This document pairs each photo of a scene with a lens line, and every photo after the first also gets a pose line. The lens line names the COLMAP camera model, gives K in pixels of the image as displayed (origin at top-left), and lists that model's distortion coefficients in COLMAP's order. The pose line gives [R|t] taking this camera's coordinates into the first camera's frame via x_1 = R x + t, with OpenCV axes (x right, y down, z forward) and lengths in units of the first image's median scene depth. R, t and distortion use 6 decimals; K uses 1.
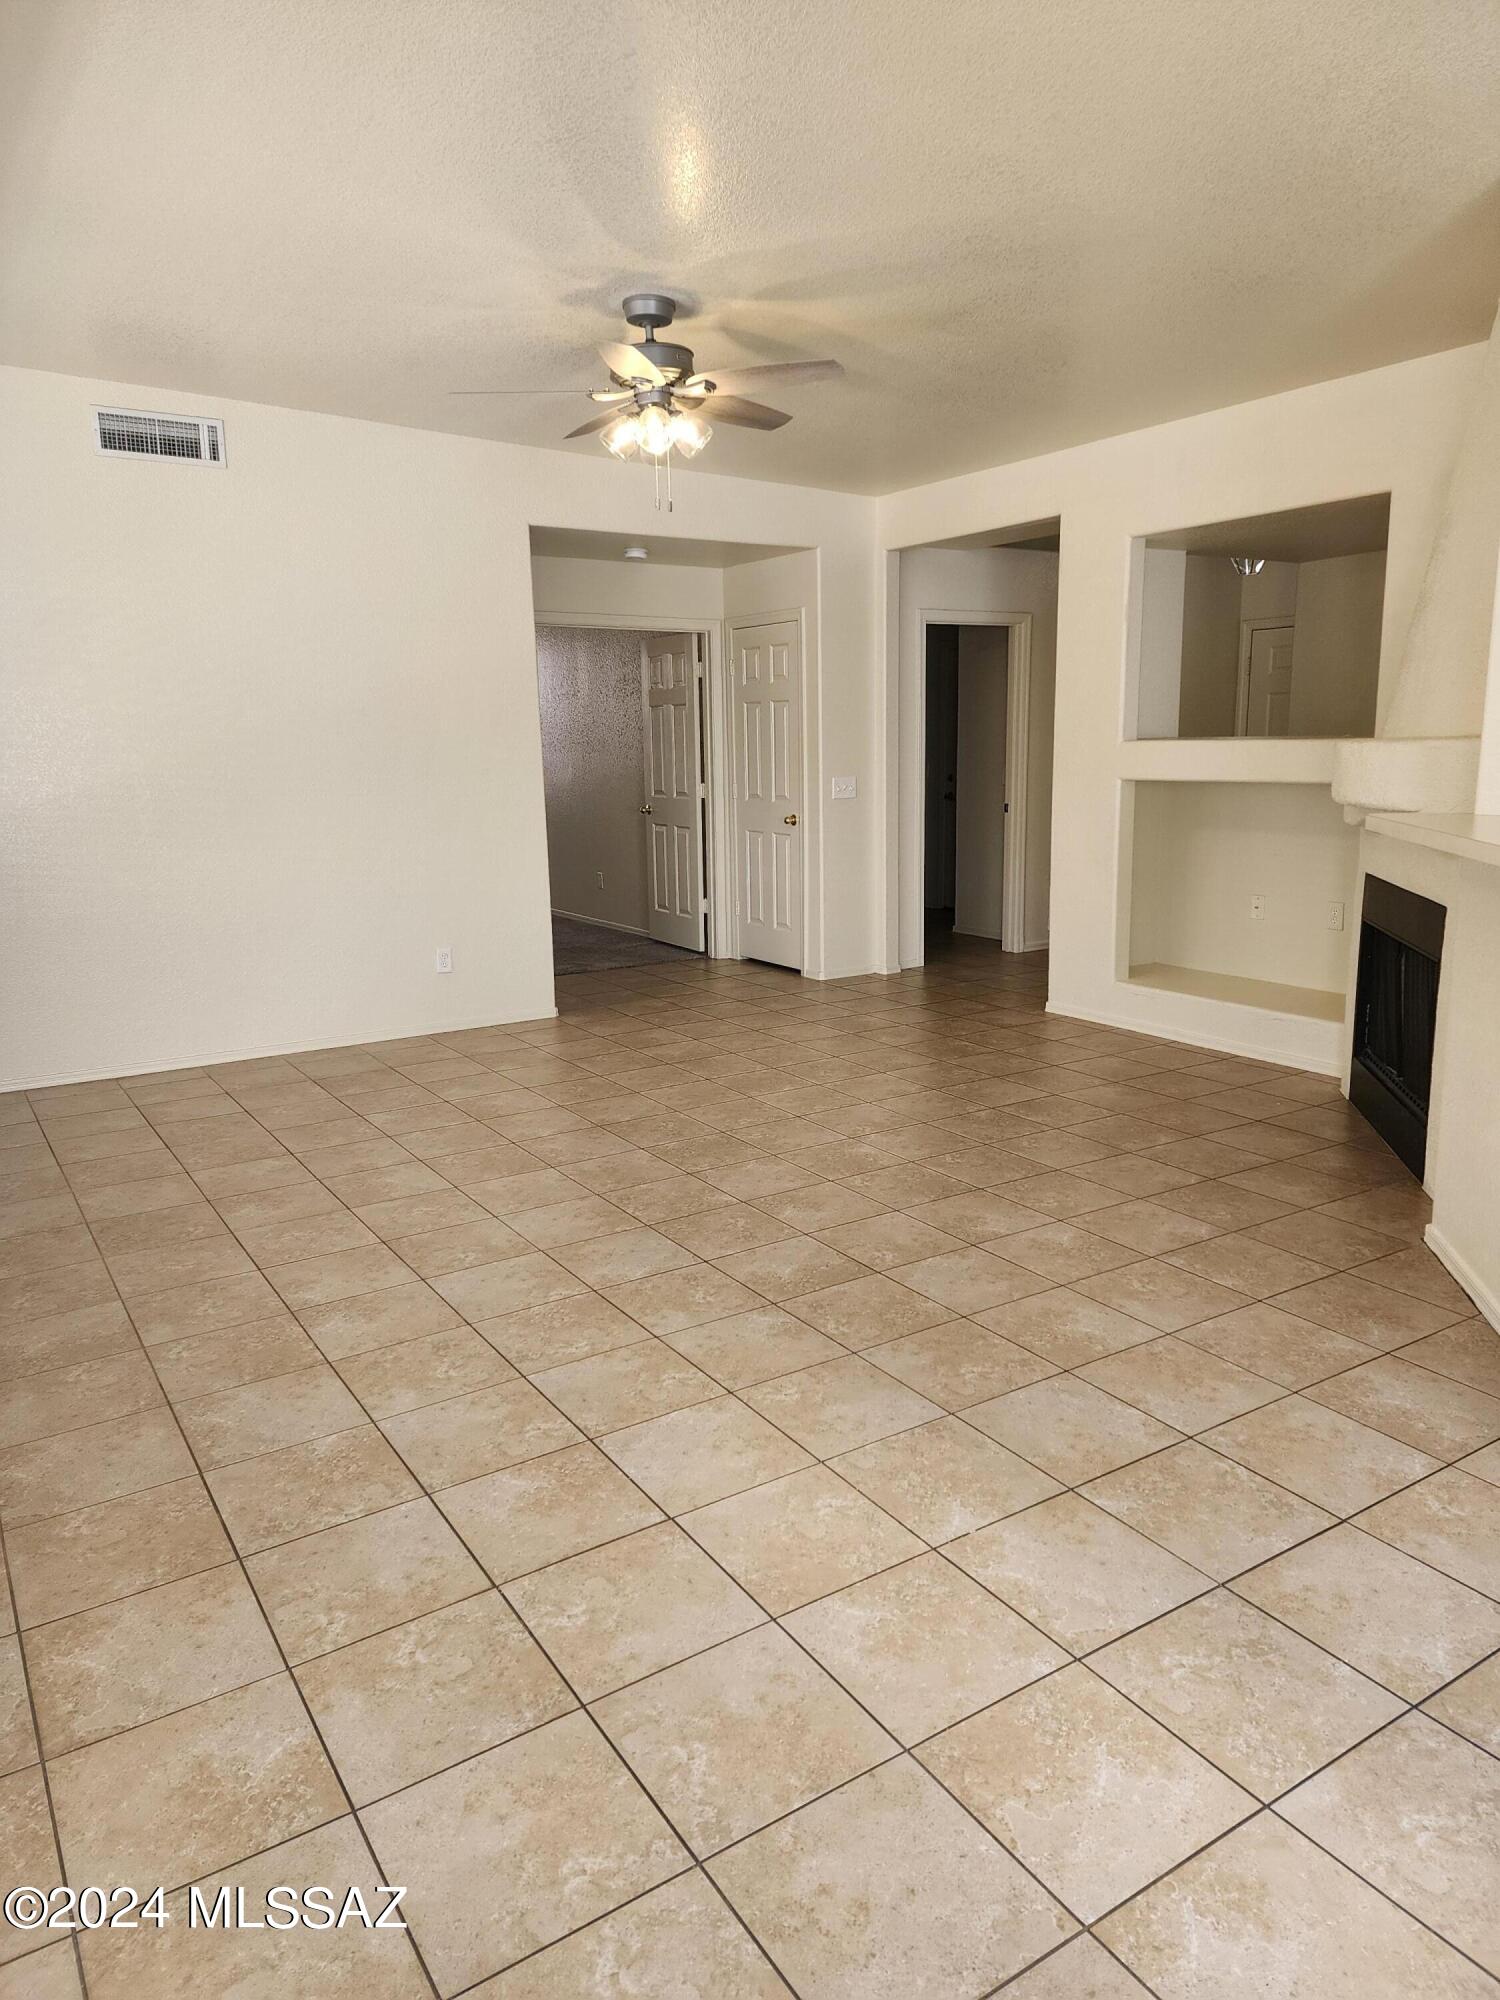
lens RADIAL K [[1345.7, 0, 750.0], [0, 1345.7, 1000.0], [0, 0, 1]] dist [-0.006524, -0.001437]
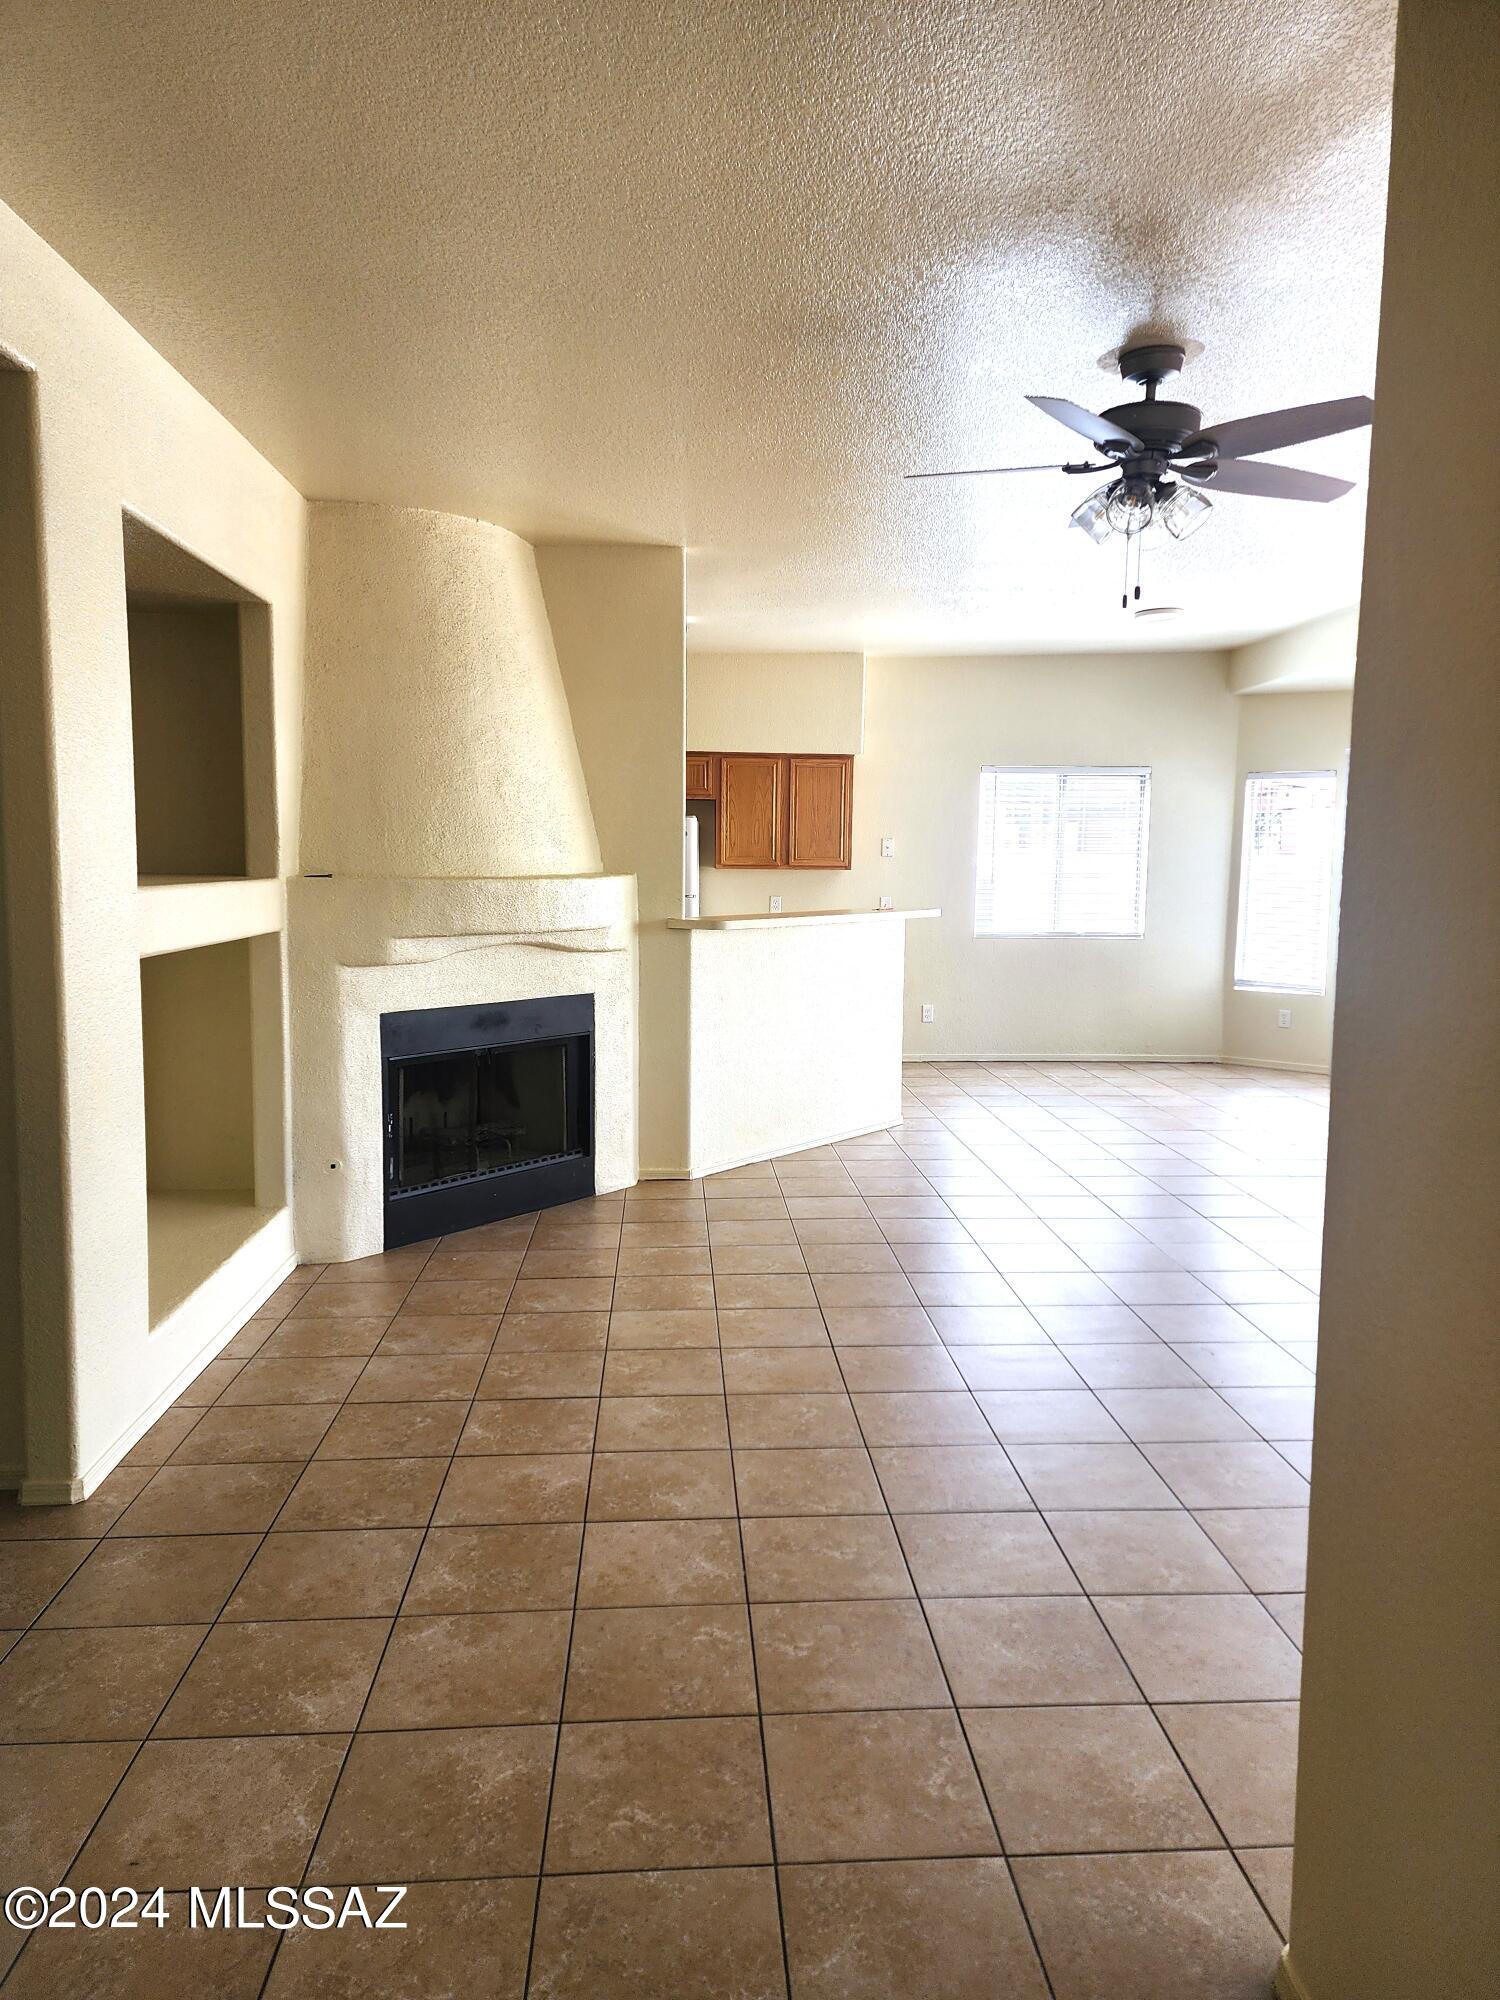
lens RADIAL K [[1345.7, 0, 750.0], [0, 1345.7, 1000.0], [0, 0, 1]] dist [-0.006524, -0.001437]
pose [[-0.877266, -0.040571, 0.478287, -0.245508], [0.101210, 0.958386, 0.266933, -0.345089], [-0.469213, 0.282579, -0.836653, 1.742206]]
